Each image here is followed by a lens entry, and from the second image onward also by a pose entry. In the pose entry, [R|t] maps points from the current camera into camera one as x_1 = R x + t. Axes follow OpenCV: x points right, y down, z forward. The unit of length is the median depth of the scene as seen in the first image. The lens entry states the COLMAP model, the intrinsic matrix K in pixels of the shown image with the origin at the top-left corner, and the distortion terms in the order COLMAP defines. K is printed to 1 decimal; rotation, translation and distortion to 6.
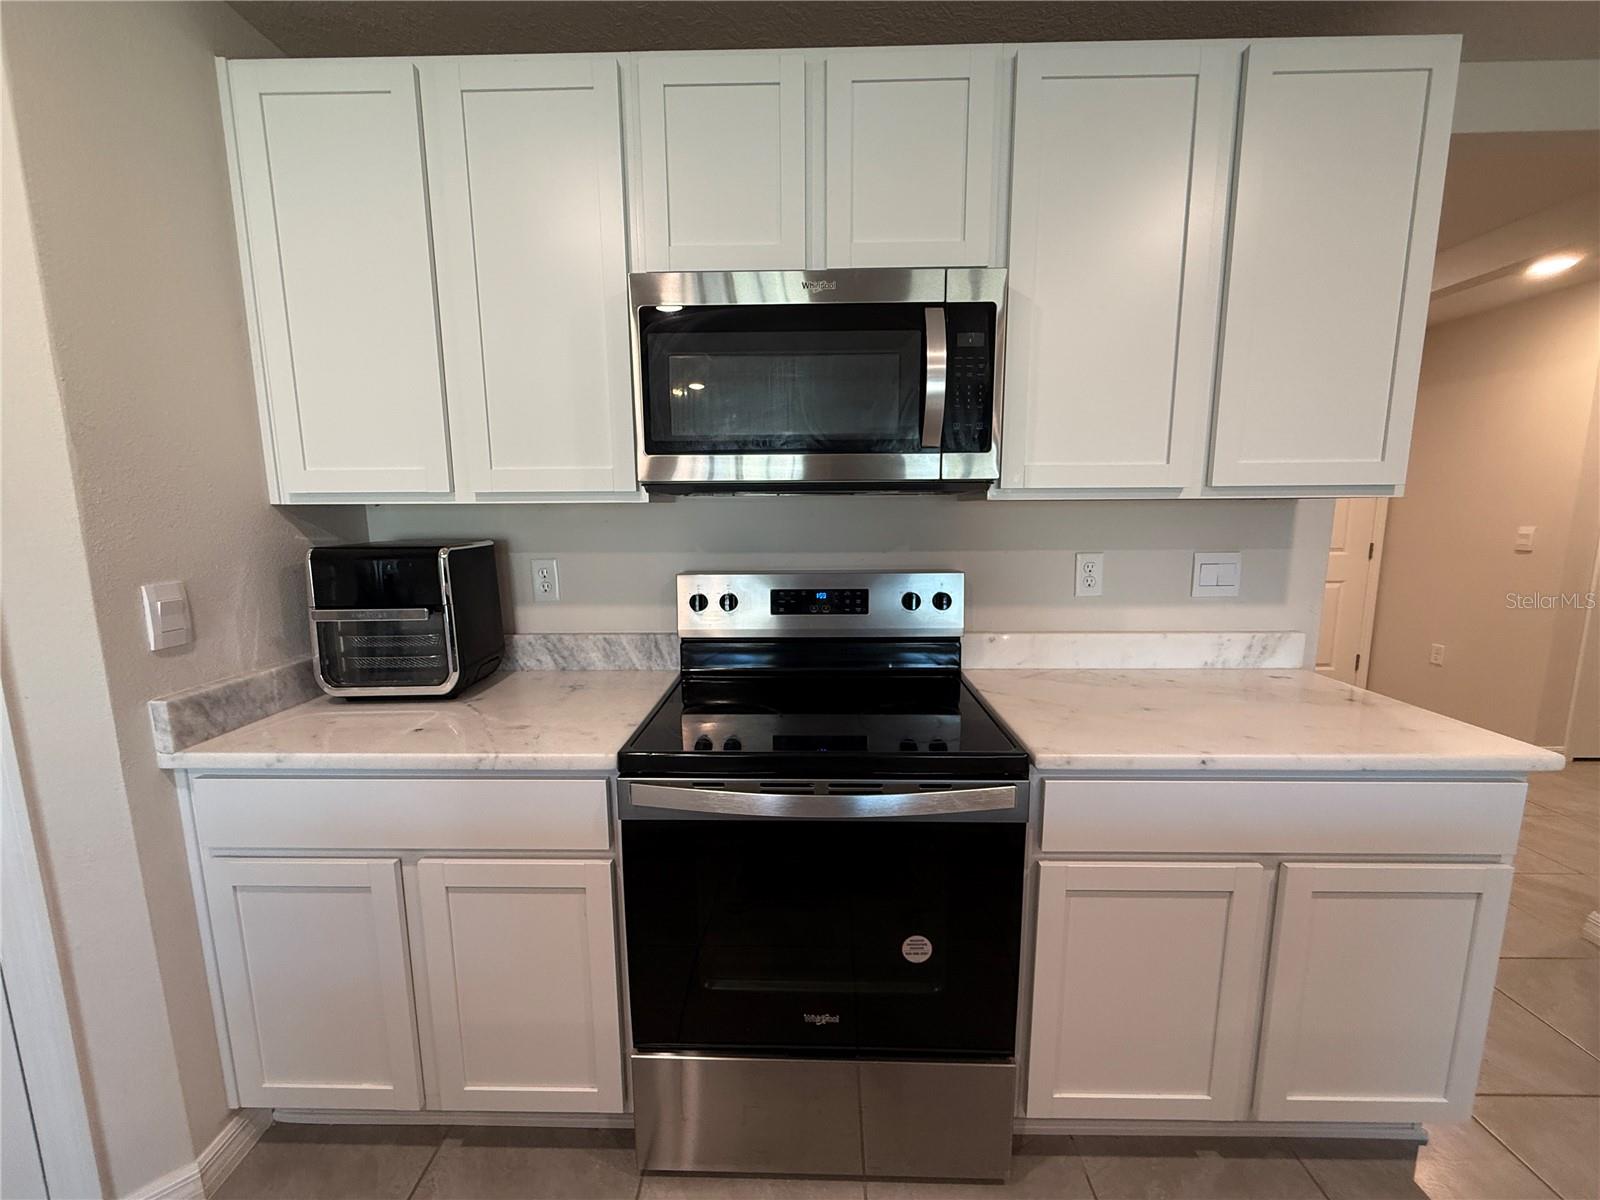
lens RADIAL K [[636.6, 0, 804.1], [0, 636.6, 600.2], [0, 0, 1]] dist [0.000161, -0.000994]
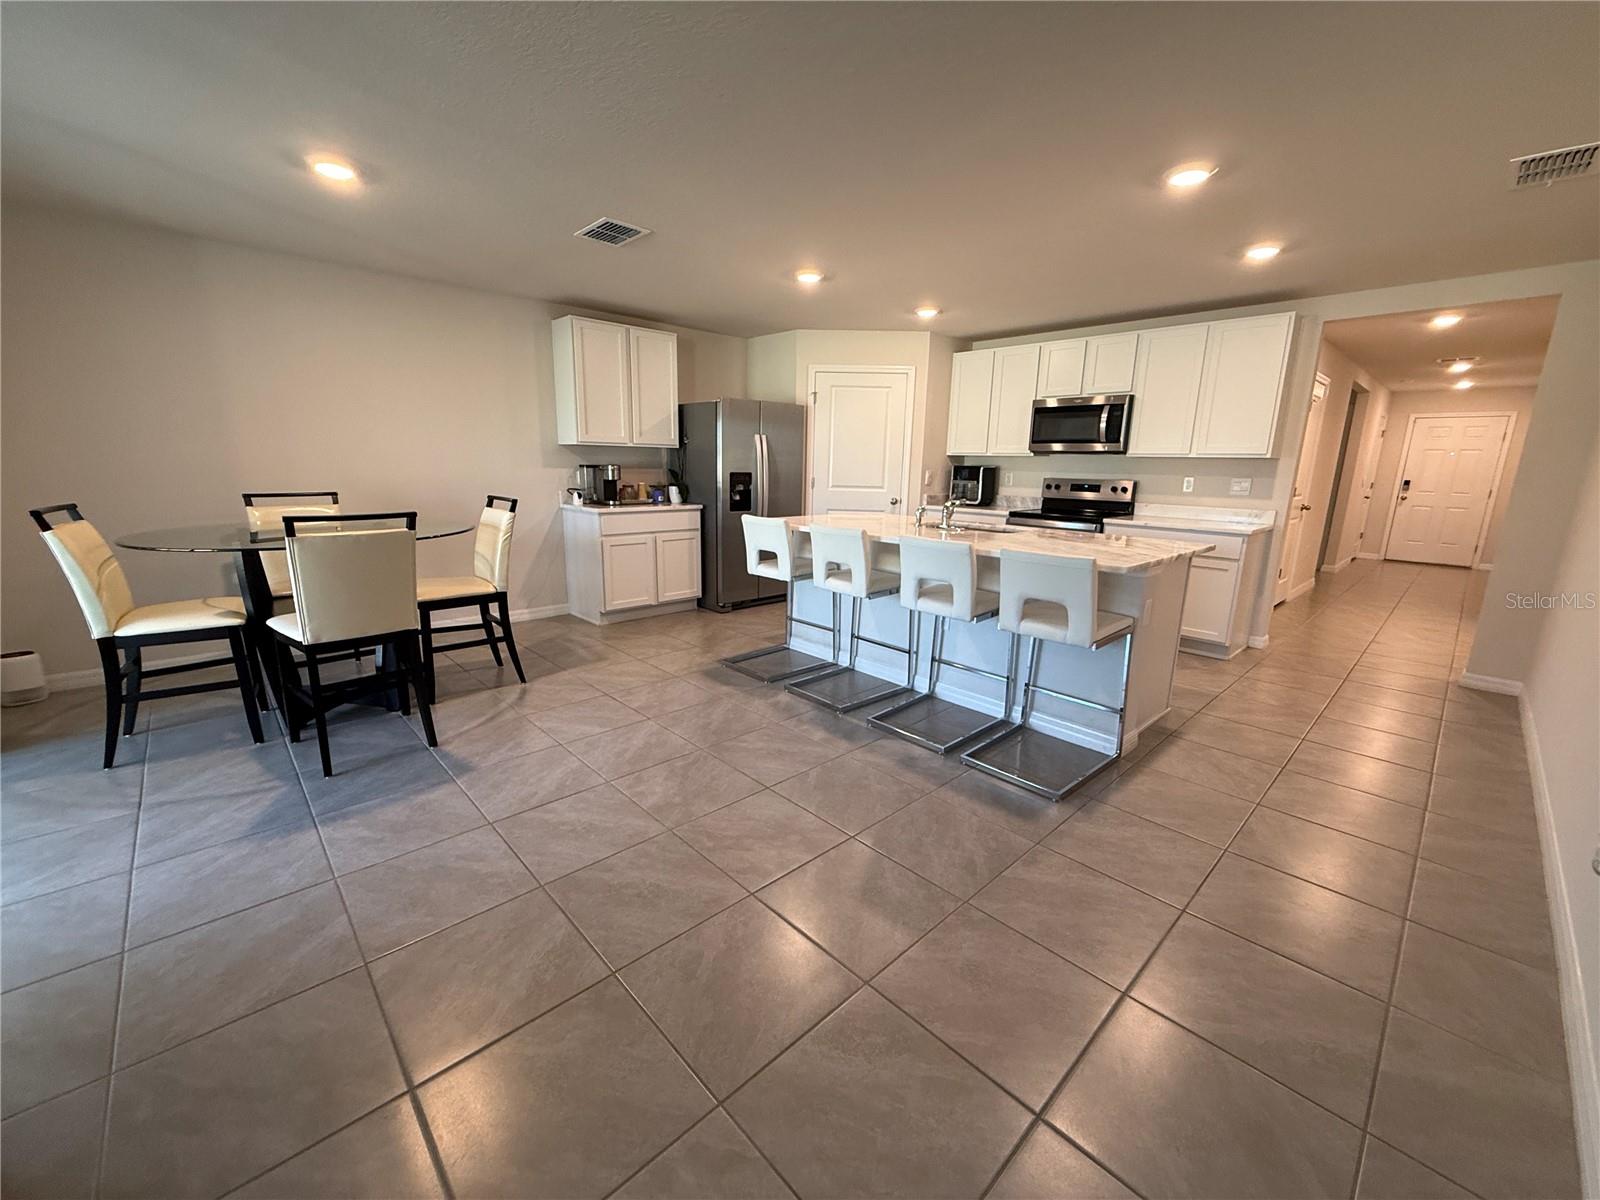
lens RADIAL K [[636.6, 0, 800.8], [0, 636.6, 593.3], [0, 0, 1]] dist [0.000161, -0.000994]
pose [[0.696996, 0.164444, -0.697965, 1.515192], [-0.125979, 0.986292, 0.106572, 0.407684], [0.705922, 0.013649, 0.708158, -2.546512]]
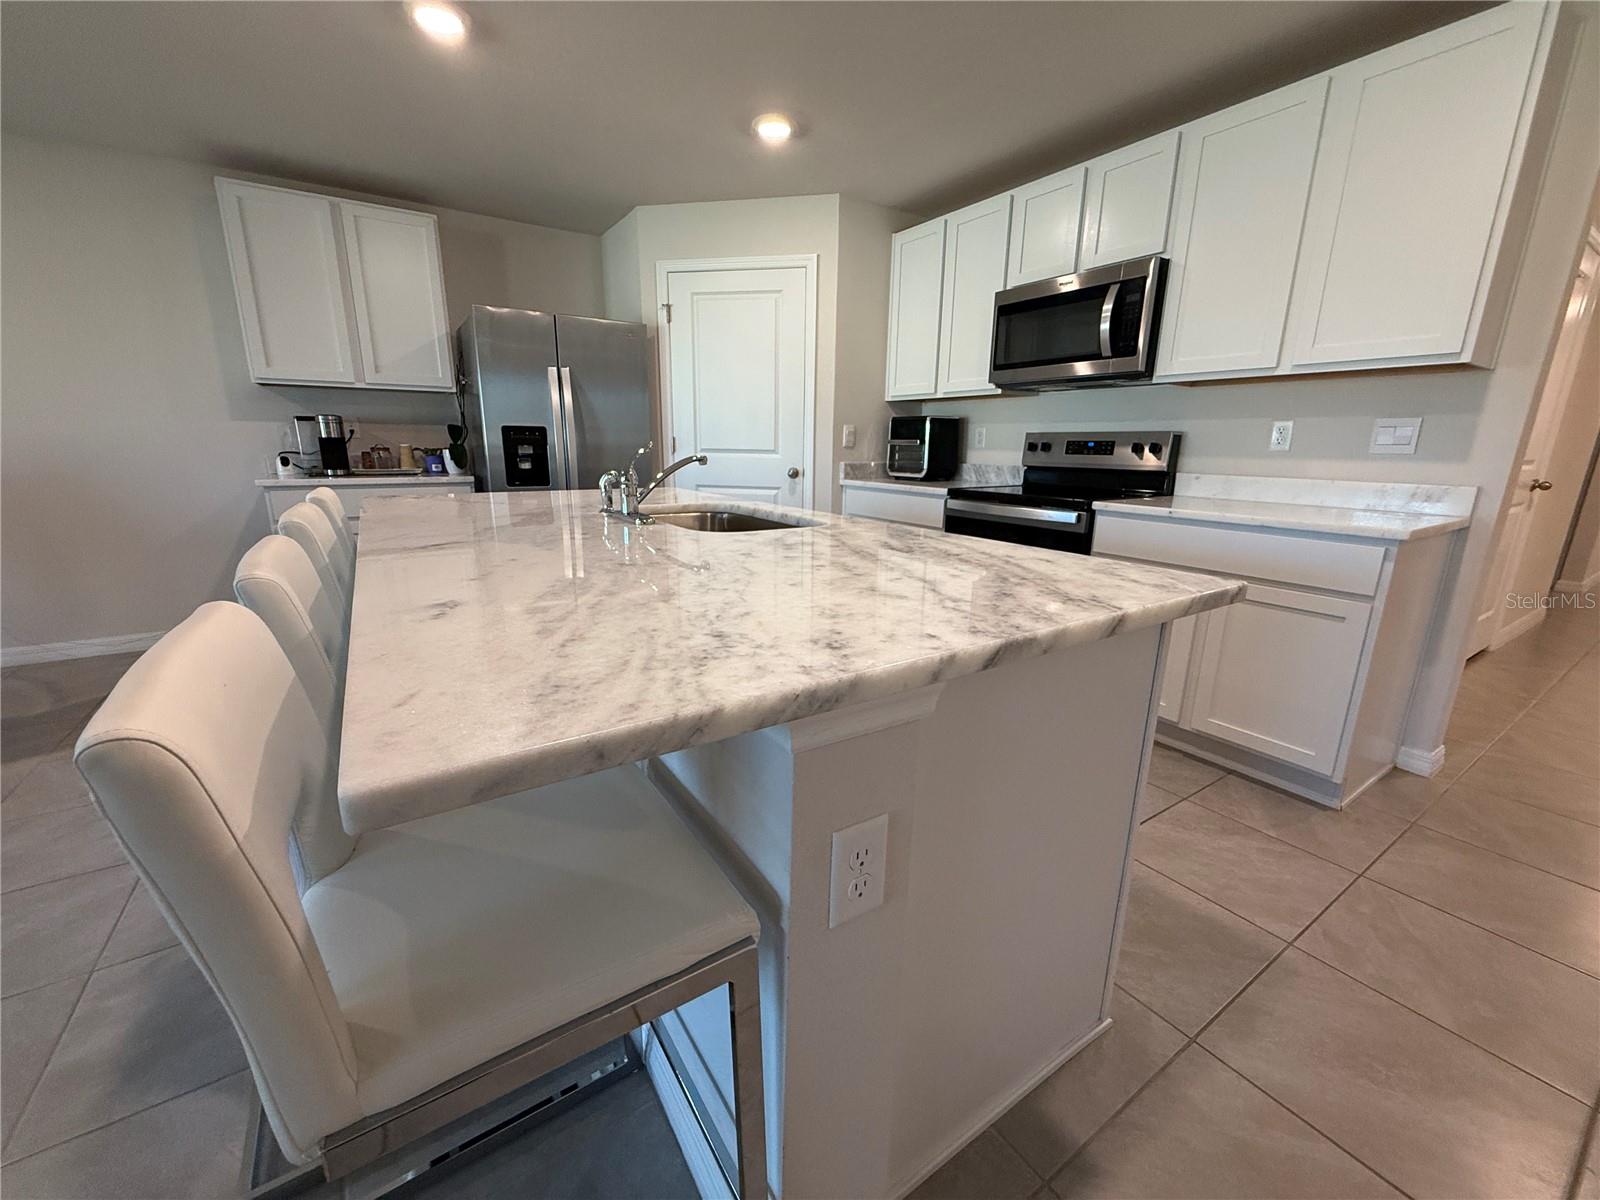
lens RADIAL K [[636.6, 0, 798.8], [0, 636.6, 597.1], [0, 0, 1]] dist [0.000161, -0.000994]
pose [[0.561596, 0.208170, -0.800797, 1.238305], [-0.133804, 0.977944, 0.160384, 0.267866], [0.816521, 0.017079, 0.577063, -0.803765]]
